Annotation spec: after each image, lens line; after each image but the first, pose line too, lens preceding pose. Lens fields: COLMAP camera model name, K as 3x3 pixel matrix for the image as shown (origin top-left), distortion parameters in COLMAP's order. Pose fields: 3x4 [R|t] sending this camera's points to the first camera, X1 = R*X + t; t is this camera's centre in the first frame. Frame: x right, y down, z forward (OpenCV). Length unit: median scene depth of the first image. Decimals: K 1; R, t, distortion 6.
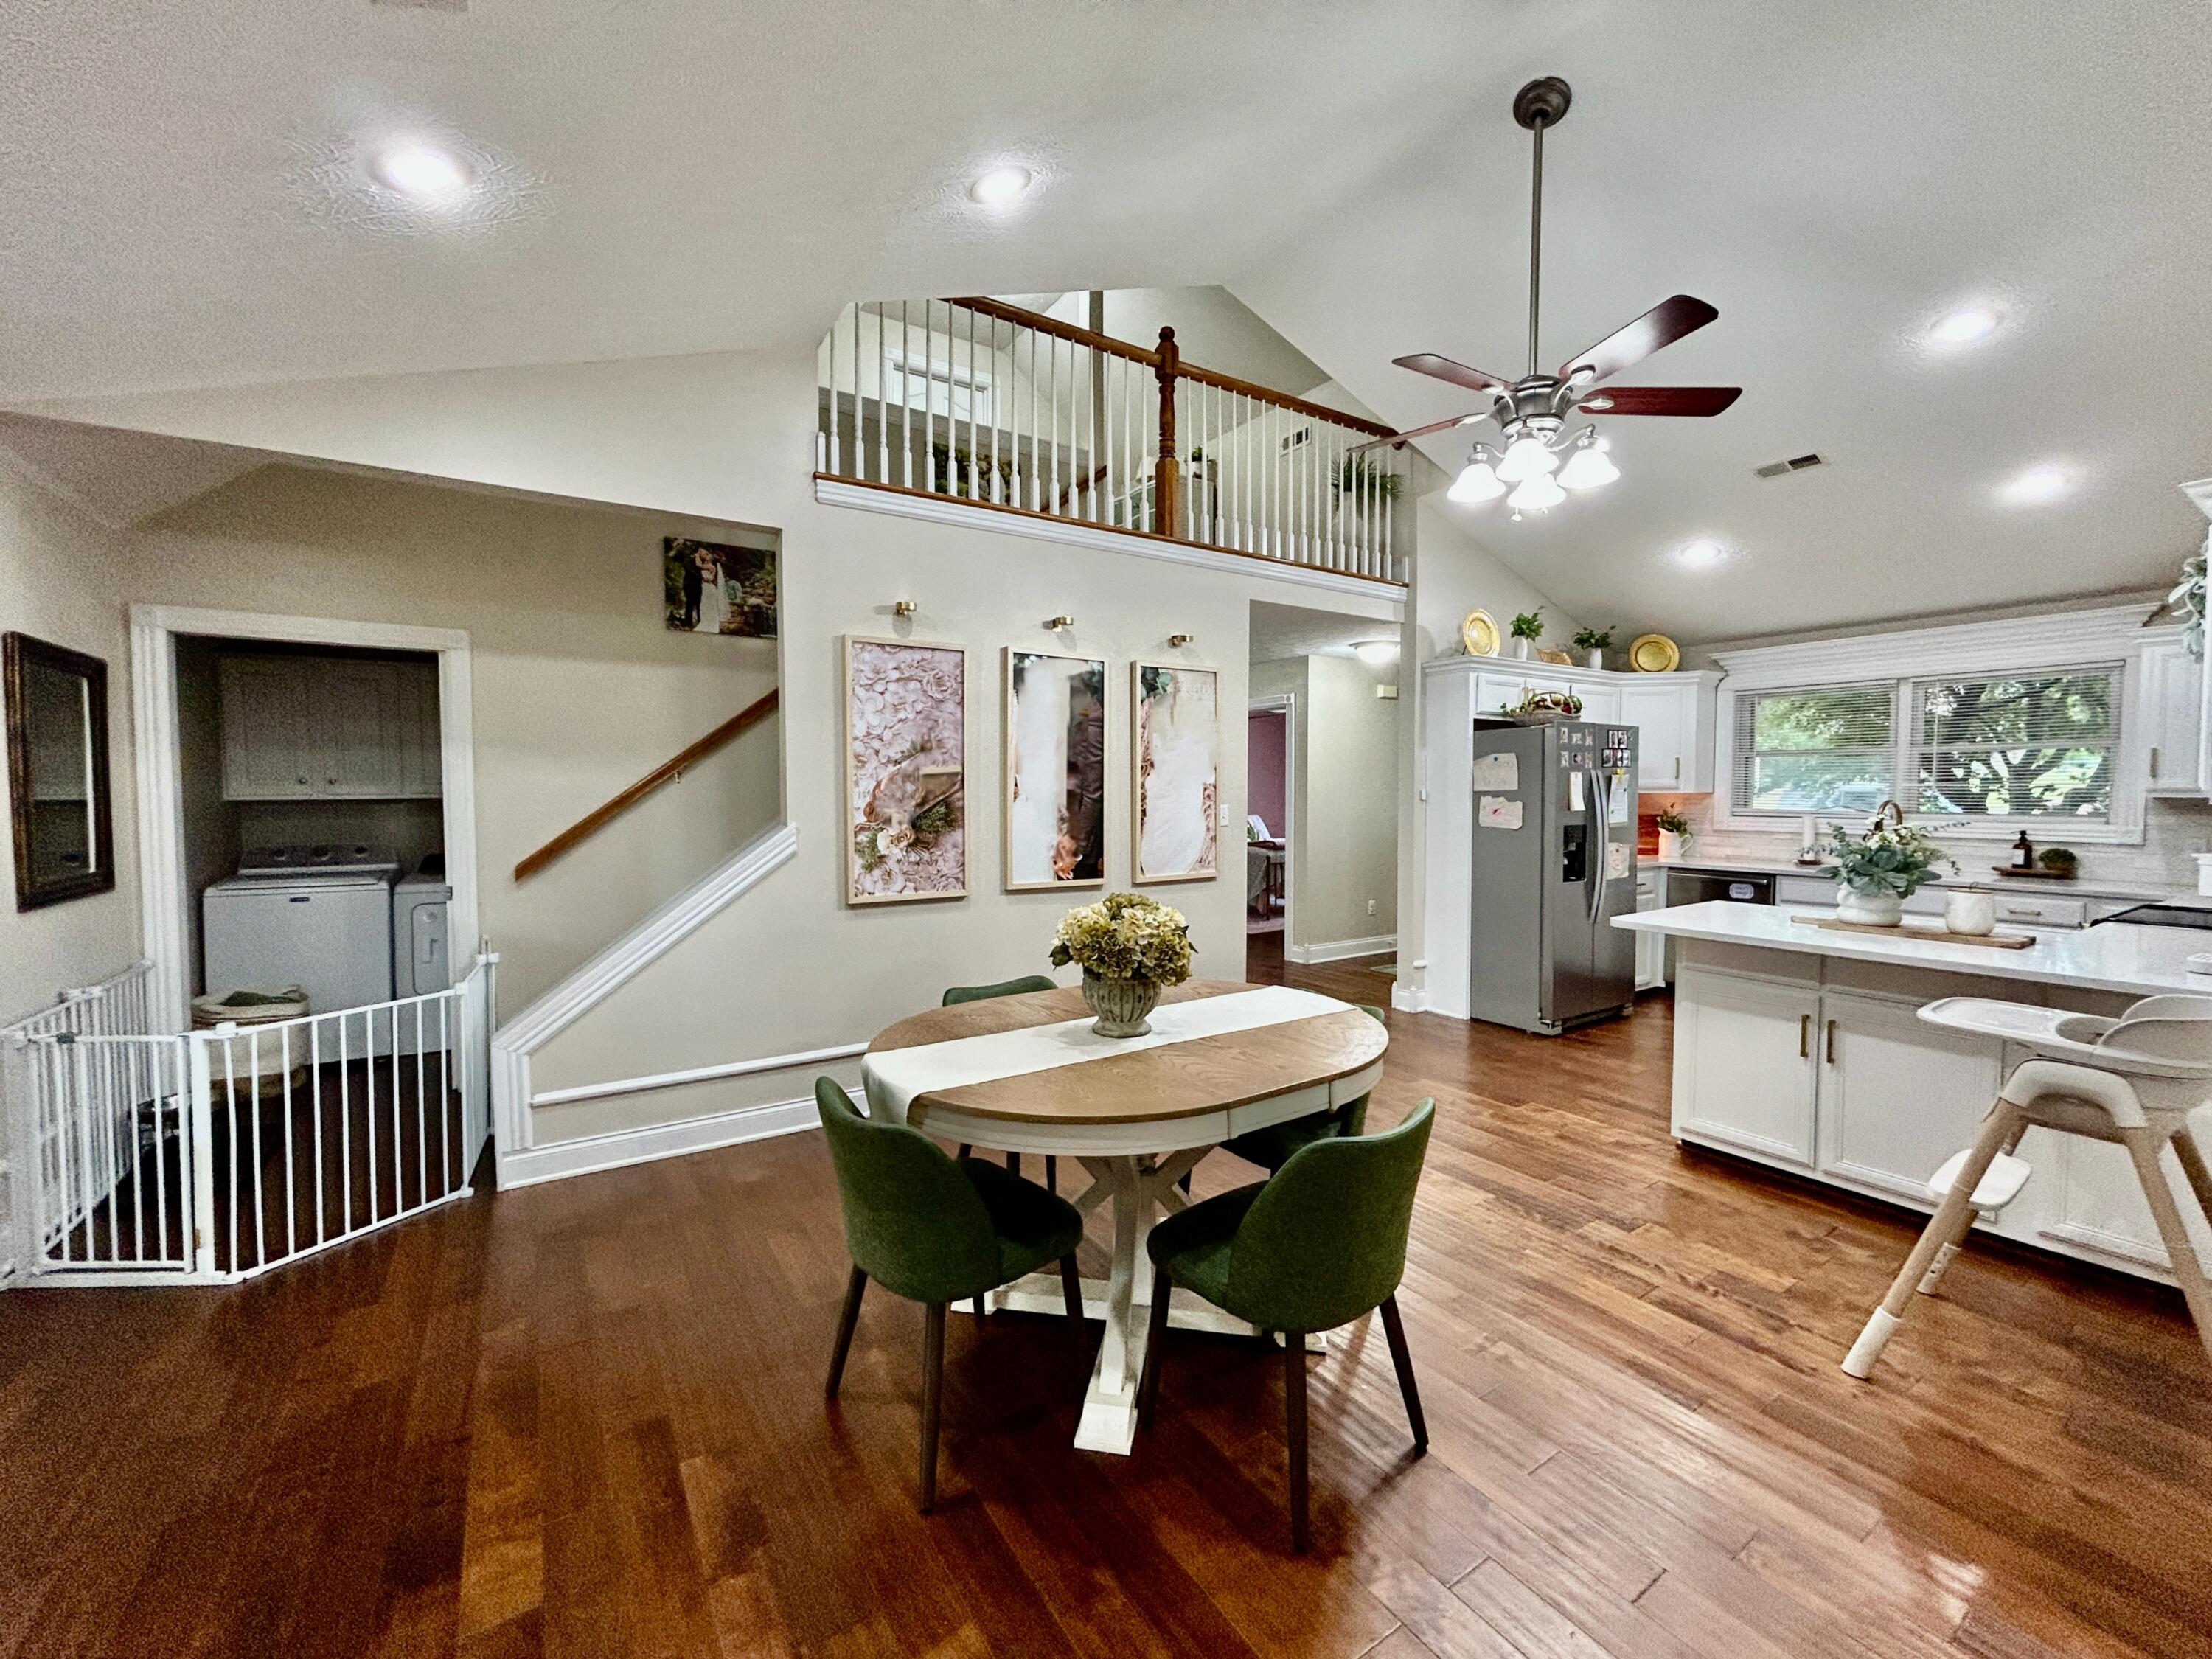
lens RADIAL K [[893.2, 0, 1090.3], [0, 893.2, 829.4], [0, 0, 1]] dist [0.000670, -0.000168]
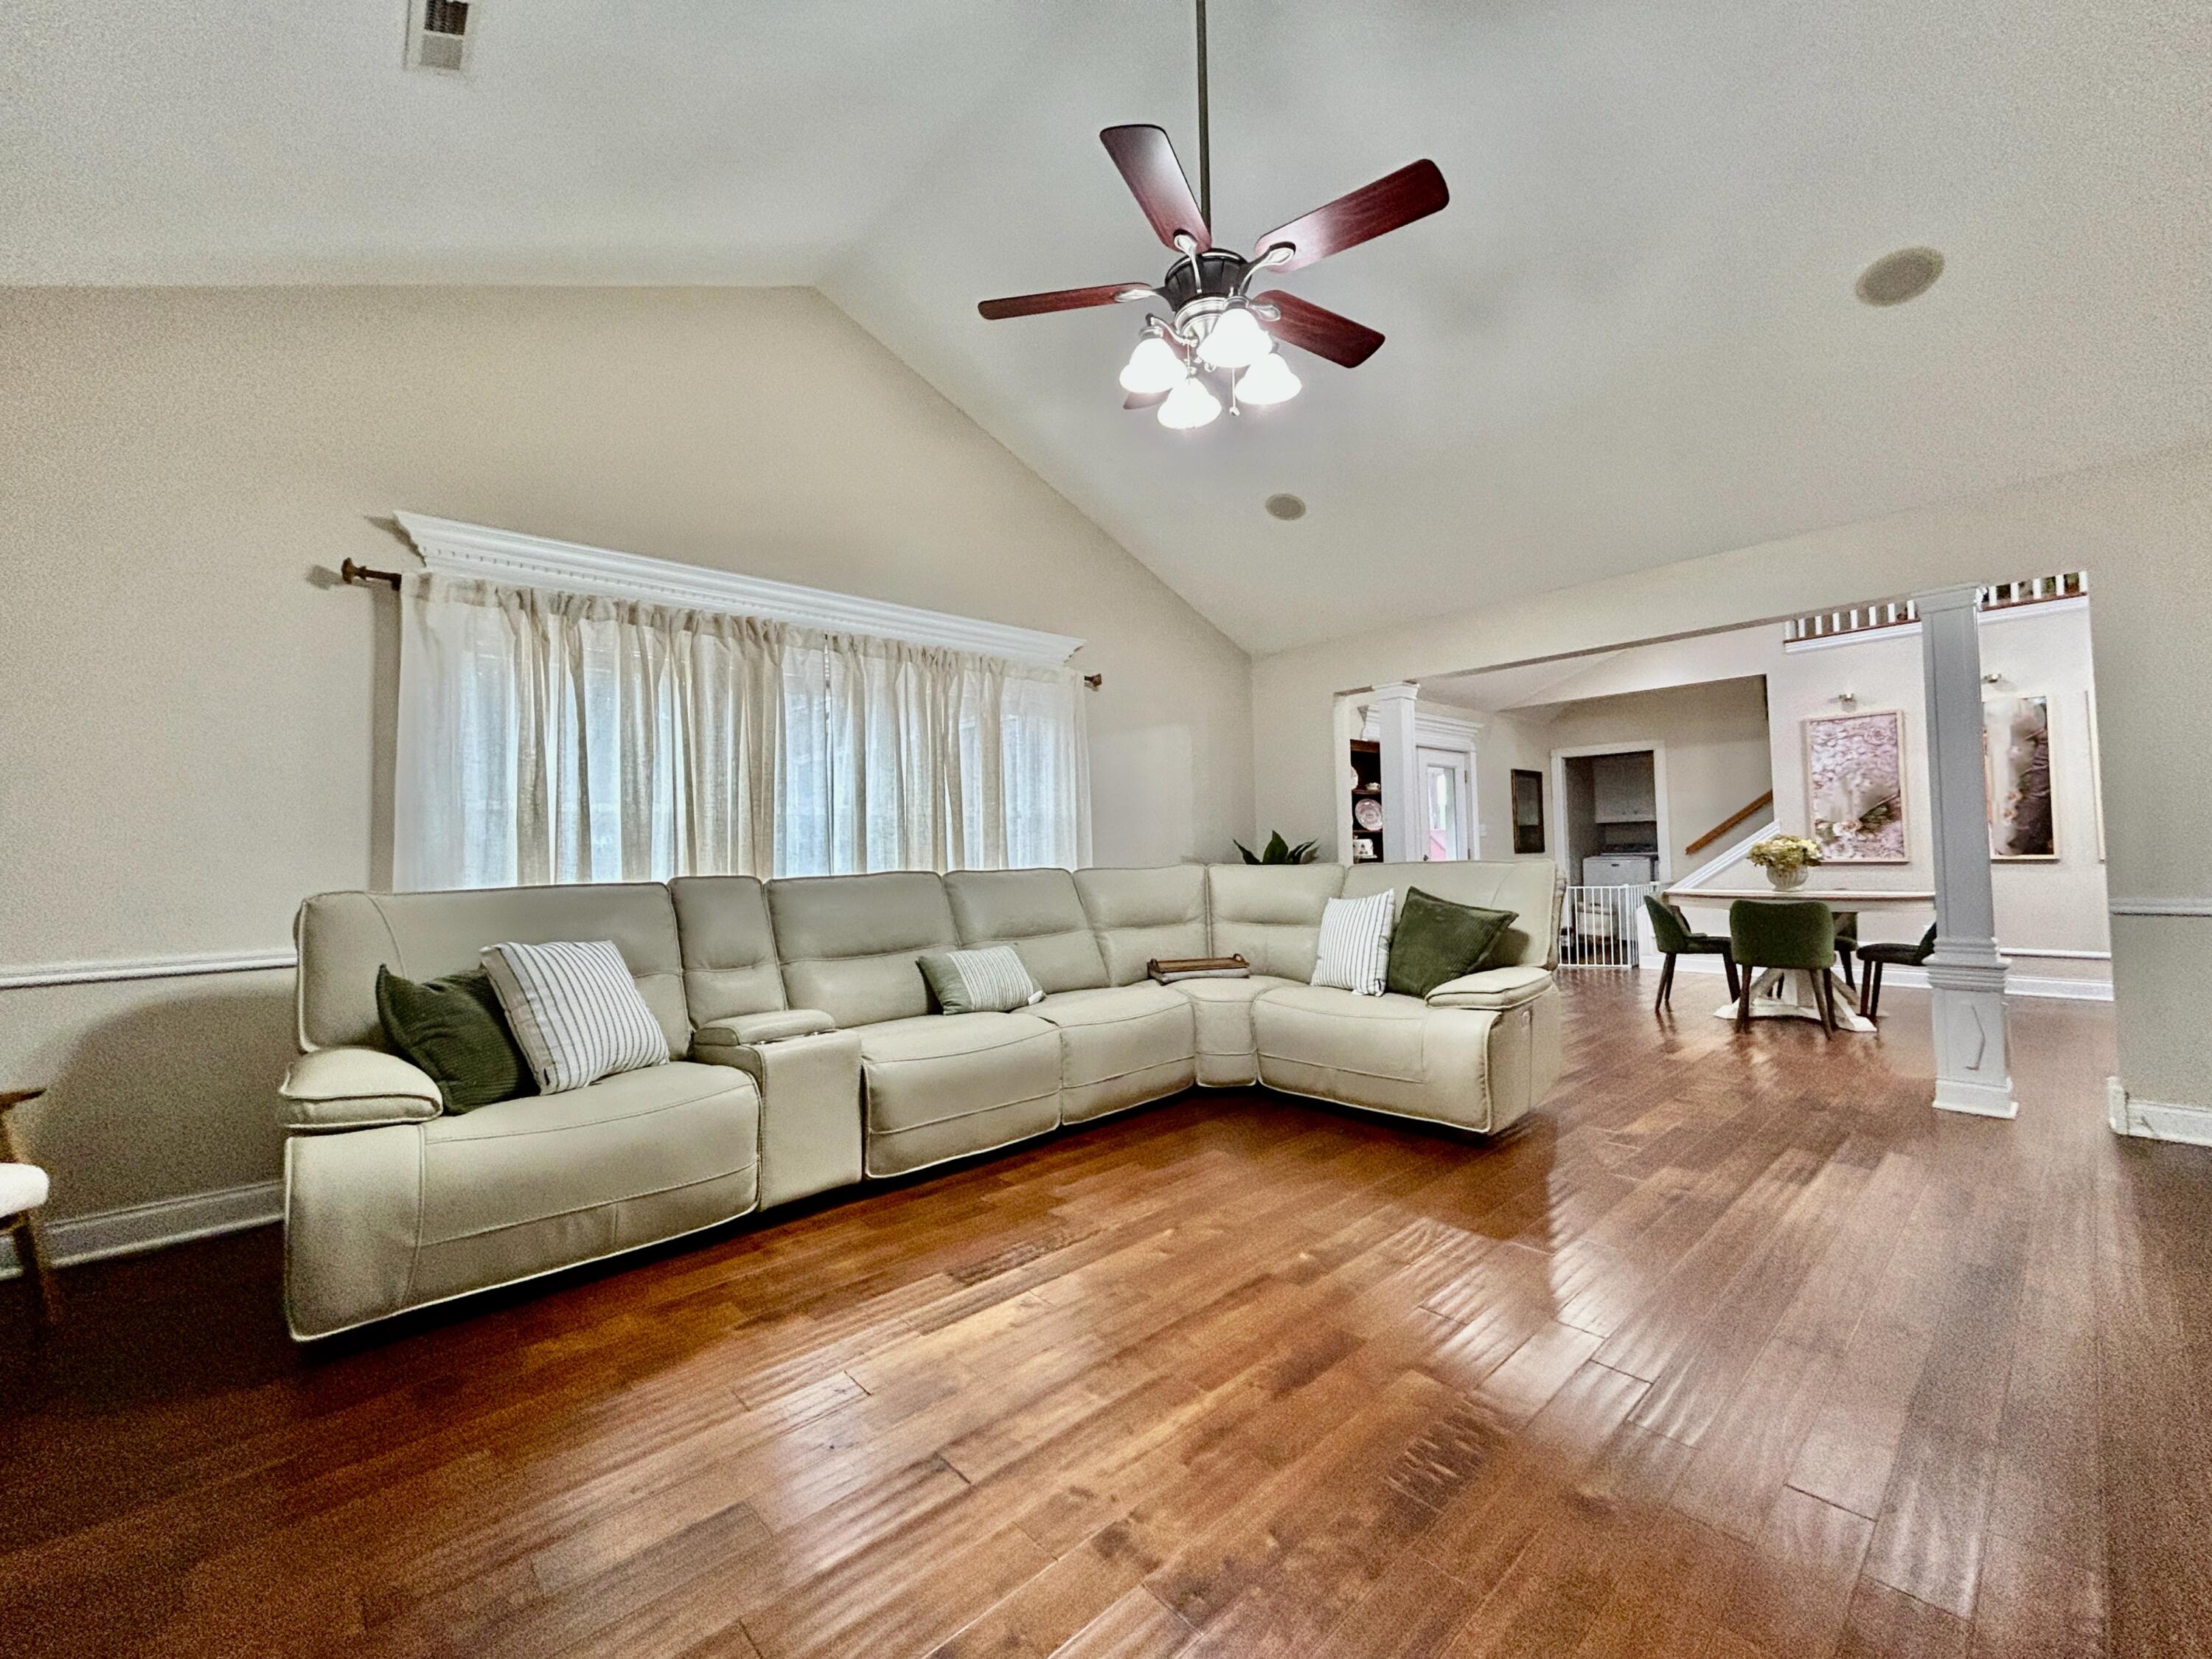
lens RADIAL K [[893.2, 0, 1089.1], [0, 893.2, 823.9], [0, 0, 1]] dist [0.000670, -0.000168]
pose [[0.150384, -0.037681, -0.987909, 1.284899], [-0.023701, 0.998849, -0.041706, 0.112318], [0.988343, 0.029686, 0.149318, -0.733831]]
